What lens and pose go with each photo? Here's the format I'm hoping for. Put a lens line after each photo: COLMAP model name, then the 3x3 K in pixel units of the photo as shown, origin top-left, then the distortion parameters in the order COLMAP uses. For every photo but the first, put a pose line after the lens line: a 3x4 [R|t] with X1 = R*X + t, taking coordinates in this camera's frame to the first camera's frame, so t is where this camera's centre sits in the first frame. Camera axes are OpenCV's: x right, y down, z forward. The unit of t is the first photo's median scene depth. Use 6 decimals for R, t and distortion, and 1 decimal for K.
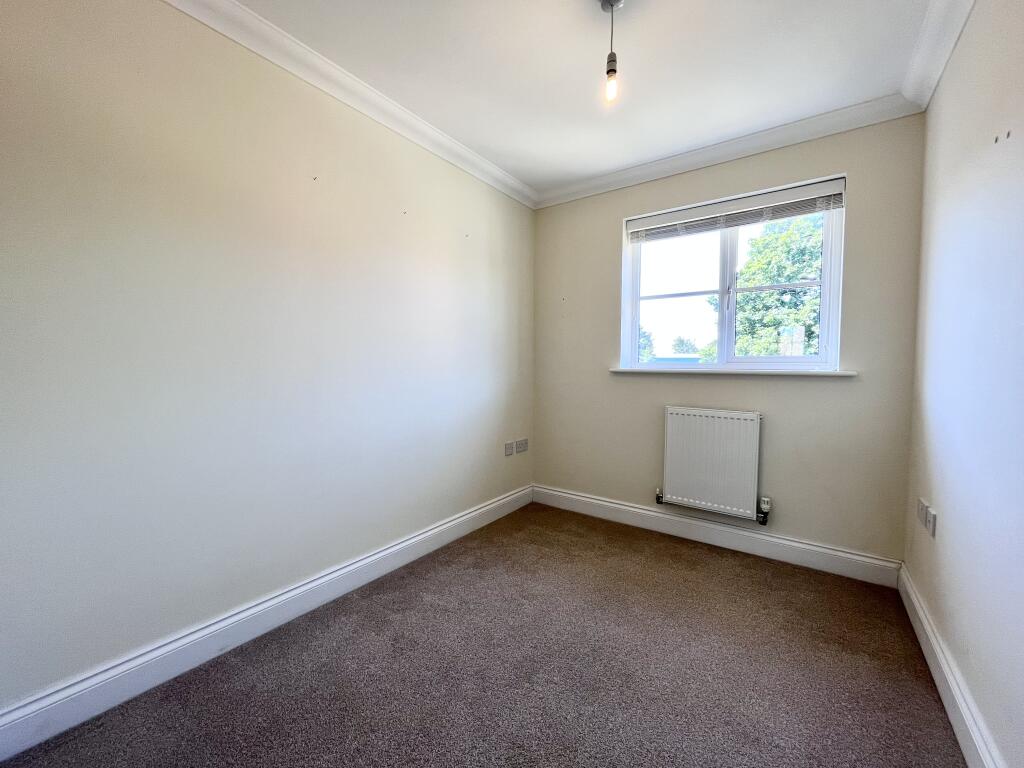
lens RADIAL K [[408.0, 0, 512.0], [0, 408.0, 384.0], [0, 0, 1]] dist [-0.000971, -0.000130]
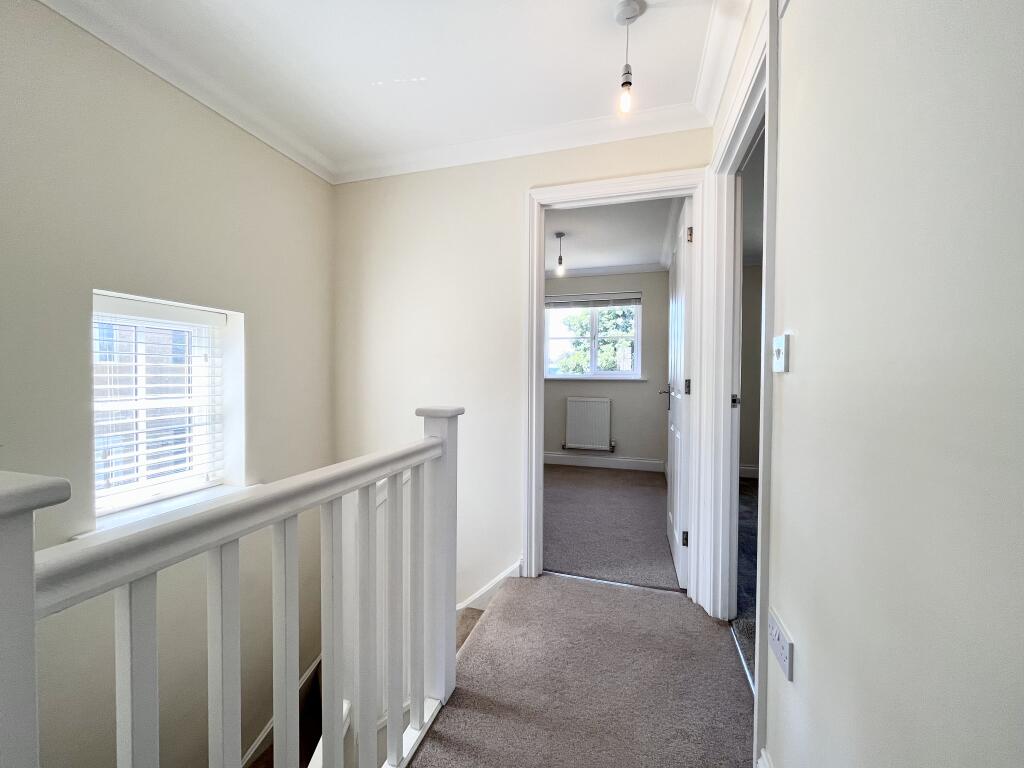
lens RADIAL K [[408.0, 0, 512.0], [0, 408.0, 384.0], [0, 0, 1]] dist [-0.000971, -0.000130]
pose [[0.945854, -0.008038, 0.324493, -0.522935], [0.014668, 0.999731, -0.017991, 0.025674], [-0.324261, 0.021777, 0.945717, -0.781279]]
